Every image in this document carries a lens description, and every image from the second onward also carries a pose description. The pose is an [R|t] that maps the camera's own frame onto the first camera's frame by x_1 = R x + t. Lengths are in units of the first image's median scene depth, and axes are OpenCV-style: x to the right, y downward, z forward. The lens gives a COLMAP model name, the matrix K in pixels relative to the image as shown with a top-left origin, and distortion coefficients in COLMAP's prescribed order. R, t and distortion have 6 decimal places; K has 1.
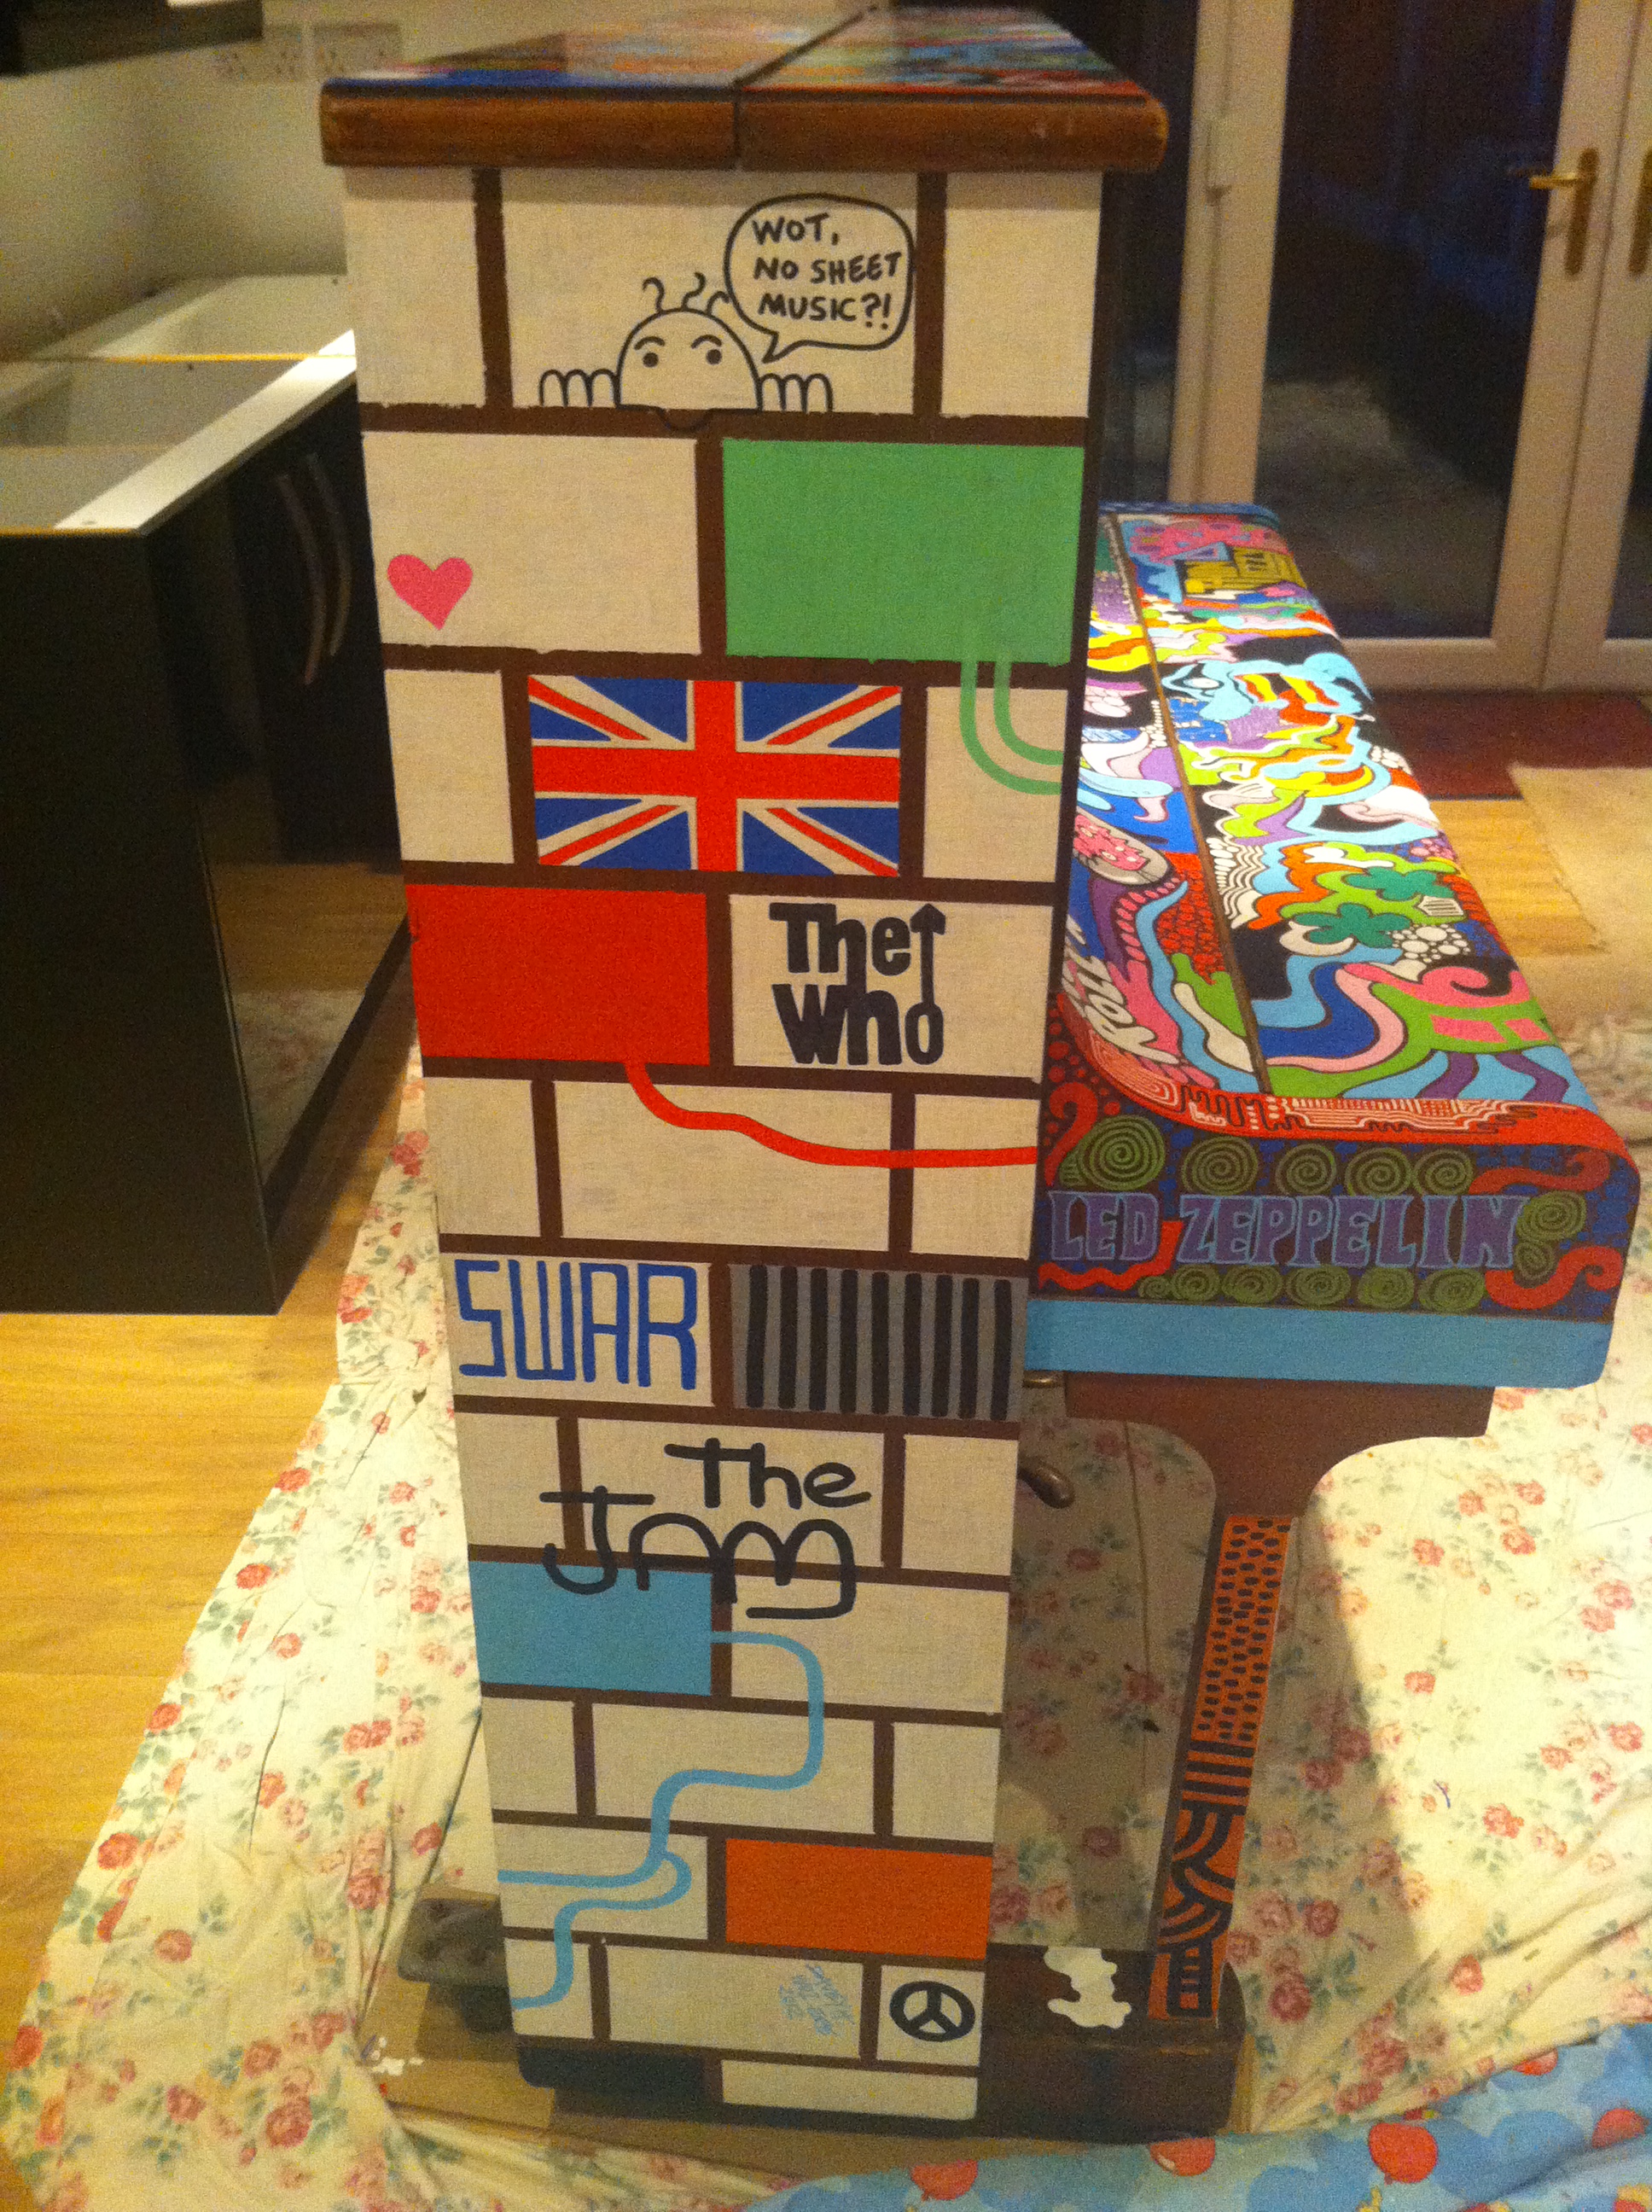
lens RADIAL K [[2119.3, 0, 826.0], [0, 2119.3, 1106.0], [0, 0, 1]] dist [-0.019869, -0.022911]
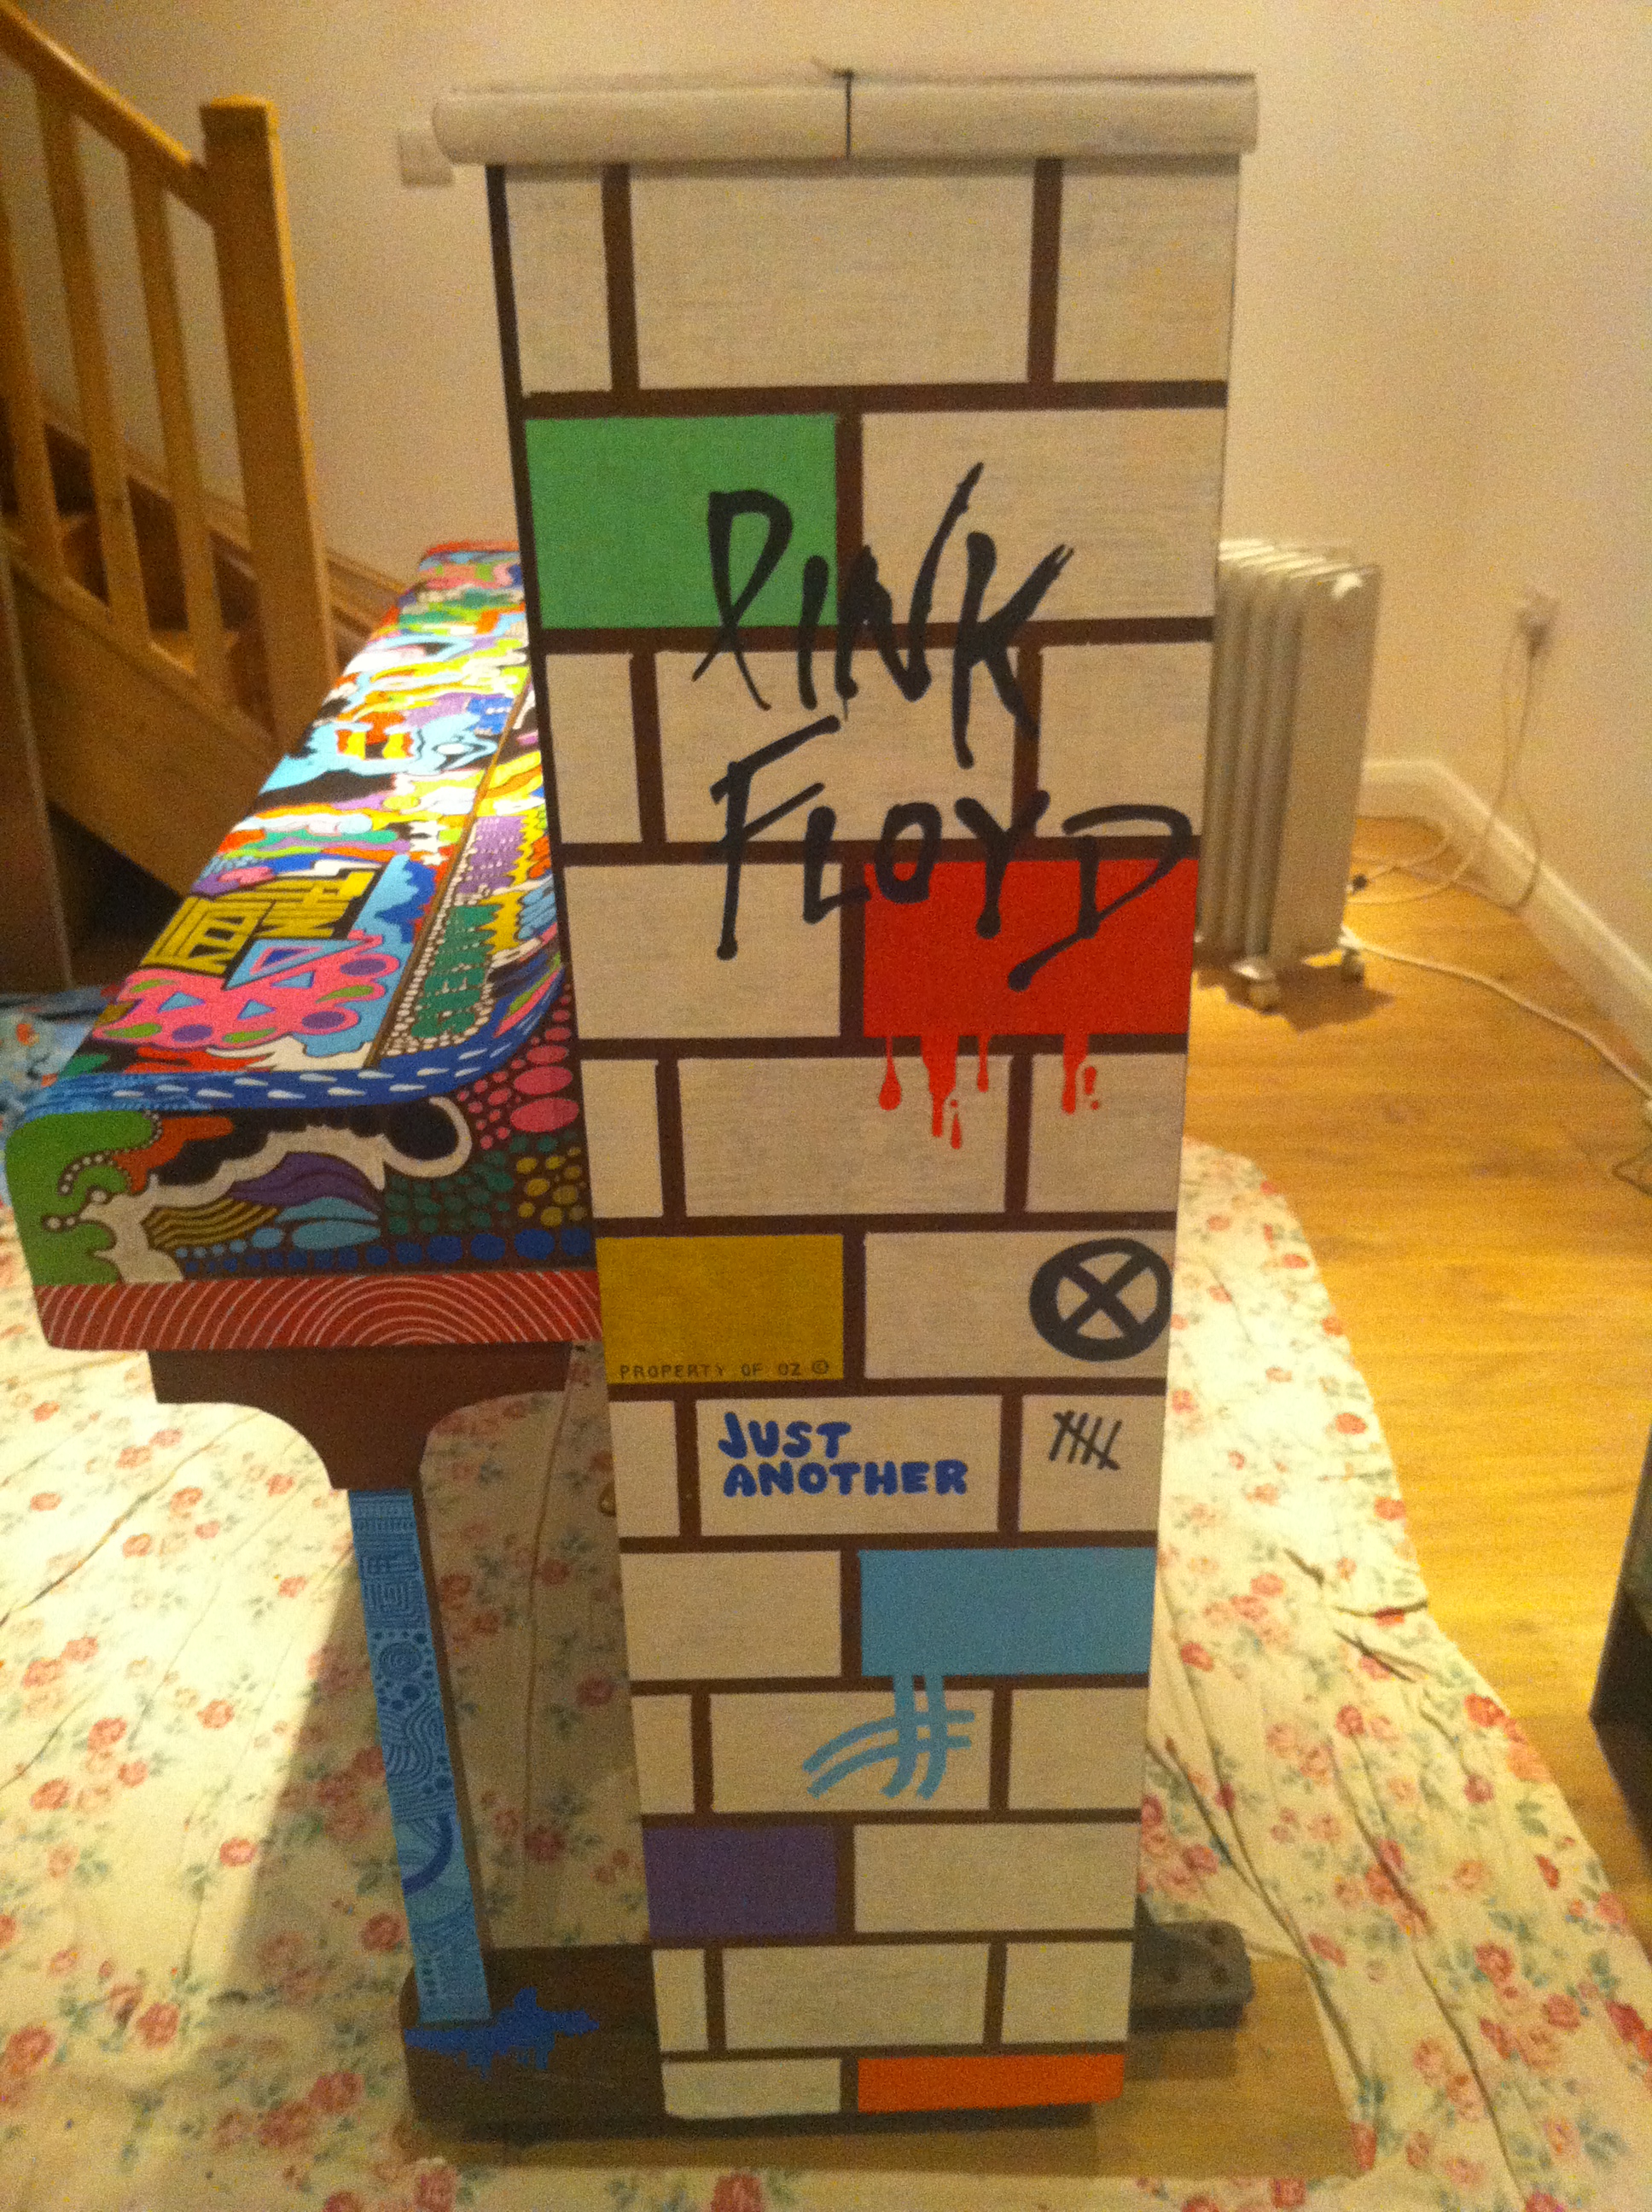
lens RADIAL K [[2119.3, 0, 826.0], [0, 2119.3, 1106.0], [0, 0, 1]] dist [-0.019869, -0.022911]
pose [[-0.997026, 0.045197, -0.062421, 0.081853], [-0.025278, 0.573365, 0.818910, -0.940643], [0.072802, 0.818052, -0.570517, 1.780068]]
